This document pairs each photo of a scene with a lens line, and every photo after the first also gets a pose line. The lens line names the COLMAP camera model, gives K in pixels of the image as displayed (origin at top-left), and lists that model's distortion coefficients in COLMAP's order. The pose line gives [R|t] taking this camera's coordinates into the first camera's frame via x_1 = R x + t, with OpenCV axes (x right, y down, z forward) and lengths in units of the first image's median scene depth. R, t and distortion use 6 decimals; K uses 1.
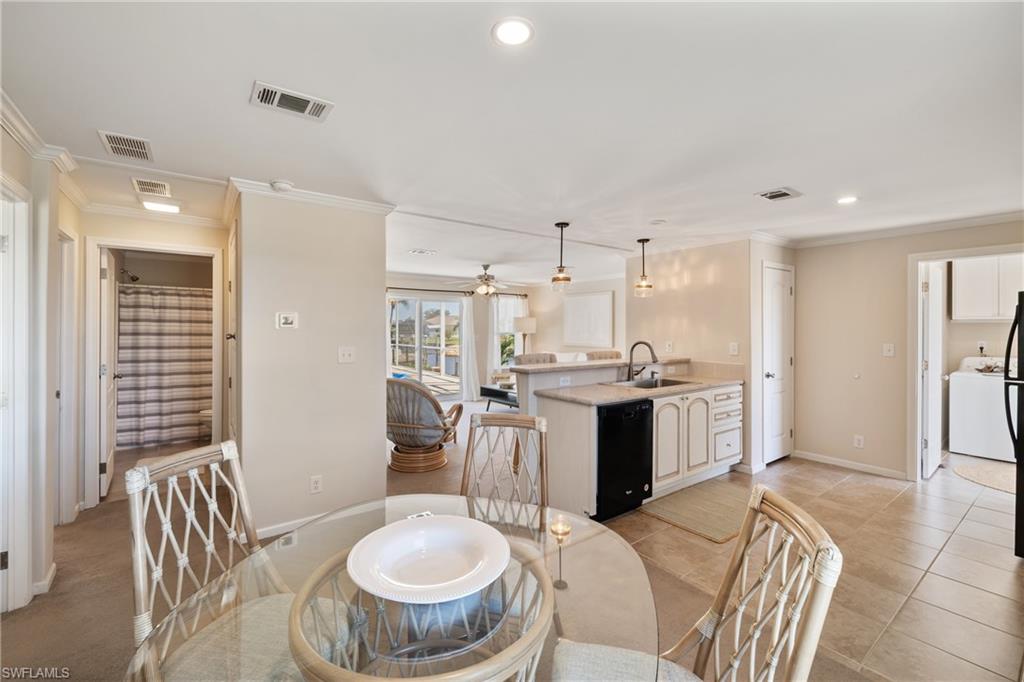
lens RADIAL K [[431.3, 0, 501.1], [0, 431.3, 328.8], [0, 0, 1]] dist [-0.002110, 0.000844]
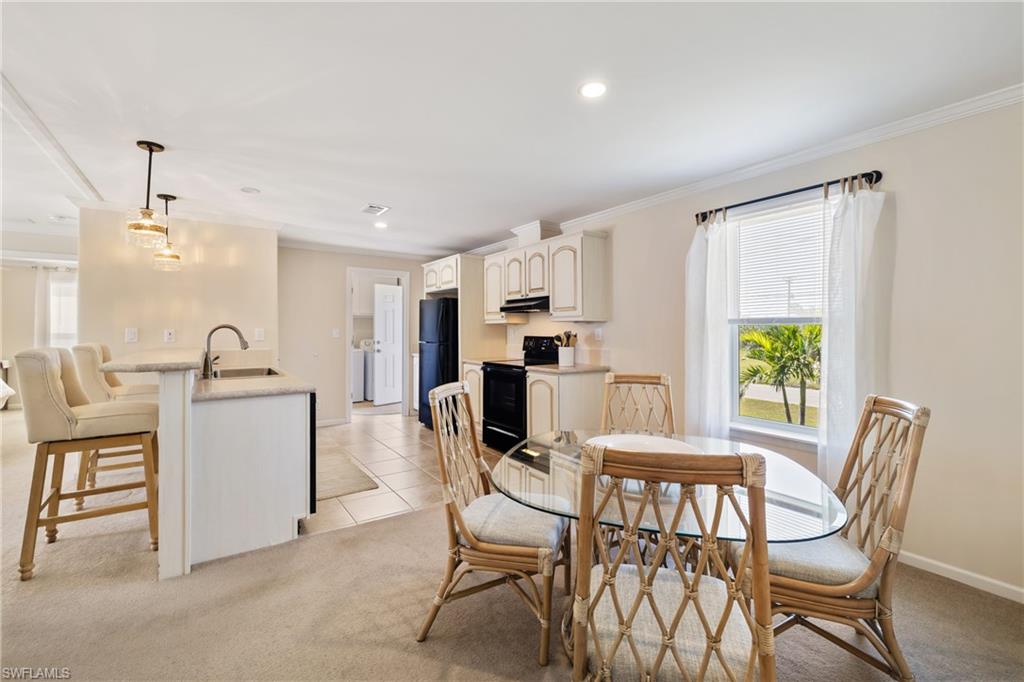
lens RADIAL K [[431.3, 0, 505.2], [0, 431.3, 326.5], [0, 0, 1]] dist [-0.002110, 0.000844]
pose [[0.022022, 0.006345, 0.999737, -0.427915], [0.002554, 0.999976, -0.006403, 0.033573], [-0.999754, 0.002695, 0.022005, 0.382041]]
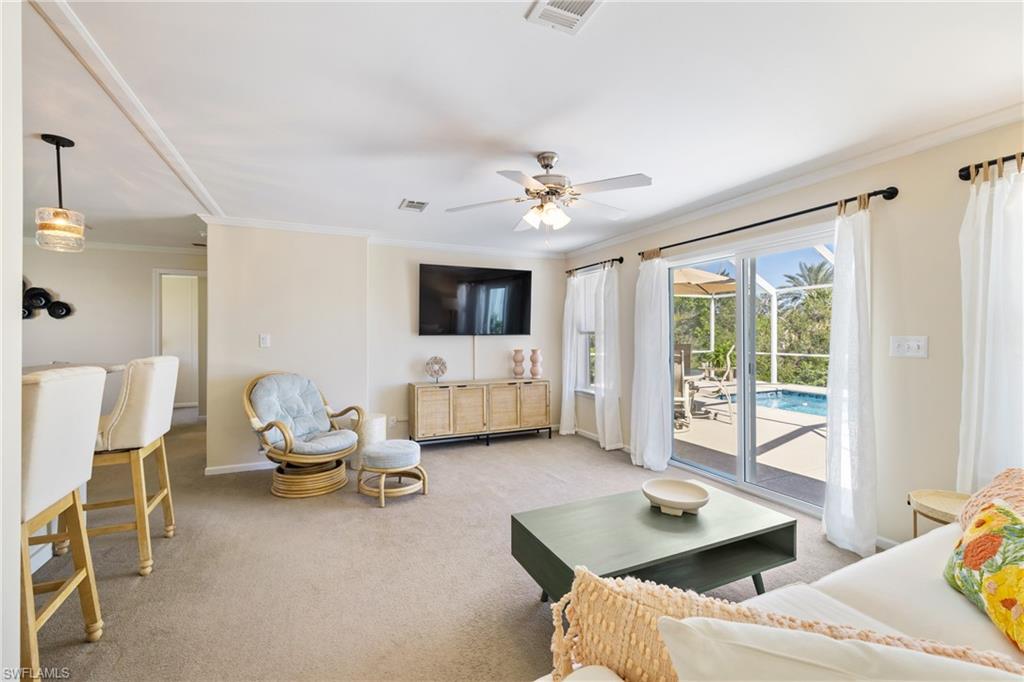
lens RADIAL K [[431.3, 0, 508.8], [0, 431.3, 337.9], [0, 0, 1]] dist [-0.002110, 0.000844]
pose [[-0.195767, 0.002411, -0.980647, 0.526646], [-0.000413, 0.999997, 0.002541, 0.032056], [0.980650, 0.000902, -0.195766, 1.496904]]
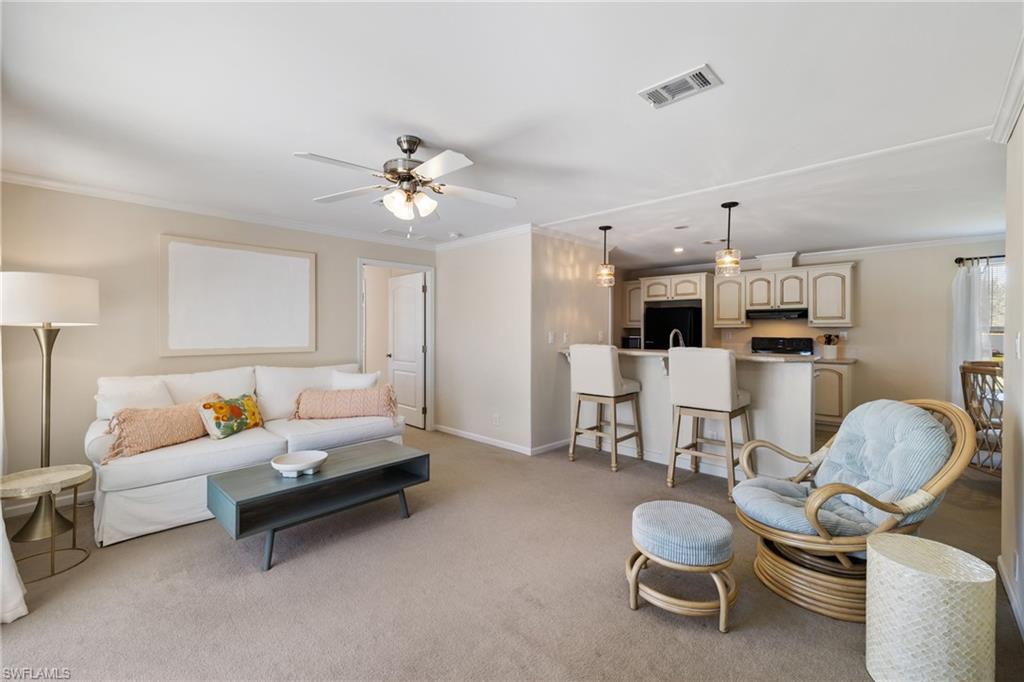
lens RADIAL K [[431.3, 0, 505.7], [0, 431.3, 334.6], [0, 0, 1]] dist [-0.002110, 0.000844]
pose [[-0.173923, -0.014605, 0.984651, -0.592146], [0.000561, 0.999888, 0.014930, 0.020682], [-0.984759, 0.003149, -0.173896, 1.399891]]
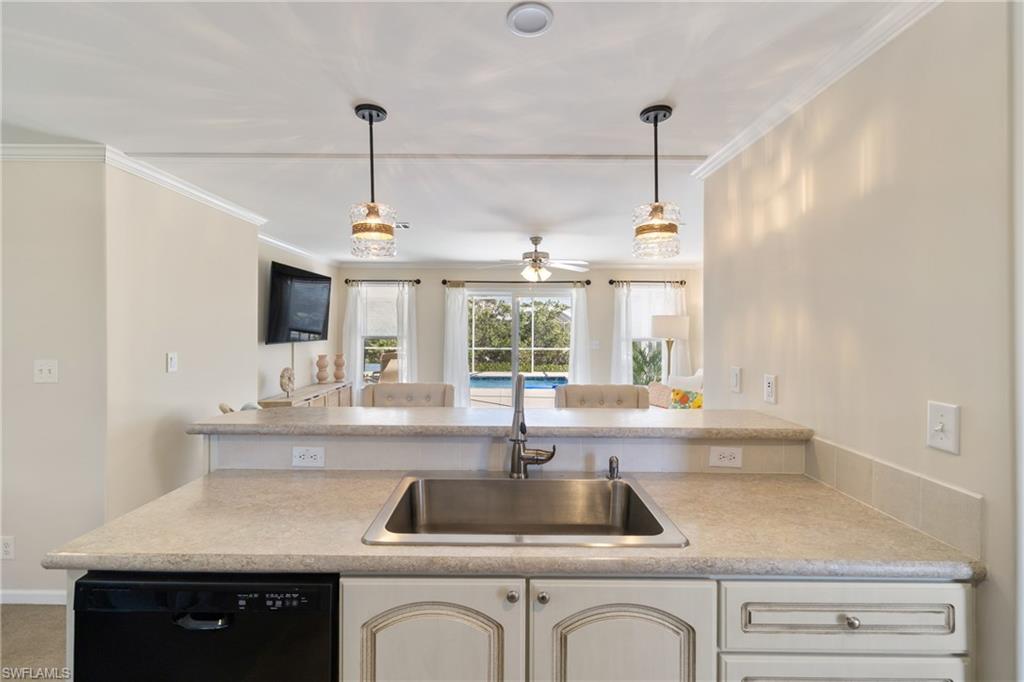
lens RADIAL K [[431.3, 0, 502.4], [0, 431.3, 331.6], [0, 0, 1]] dist [-0.002110, 0.000844]
pose [[0.810968, 0.008360, -0.585031, 0.450503], [-0.005951, 0.999964, 0.006040, -0.008209], [0.585061, -0.001417, 0.810988, 0.605781]]
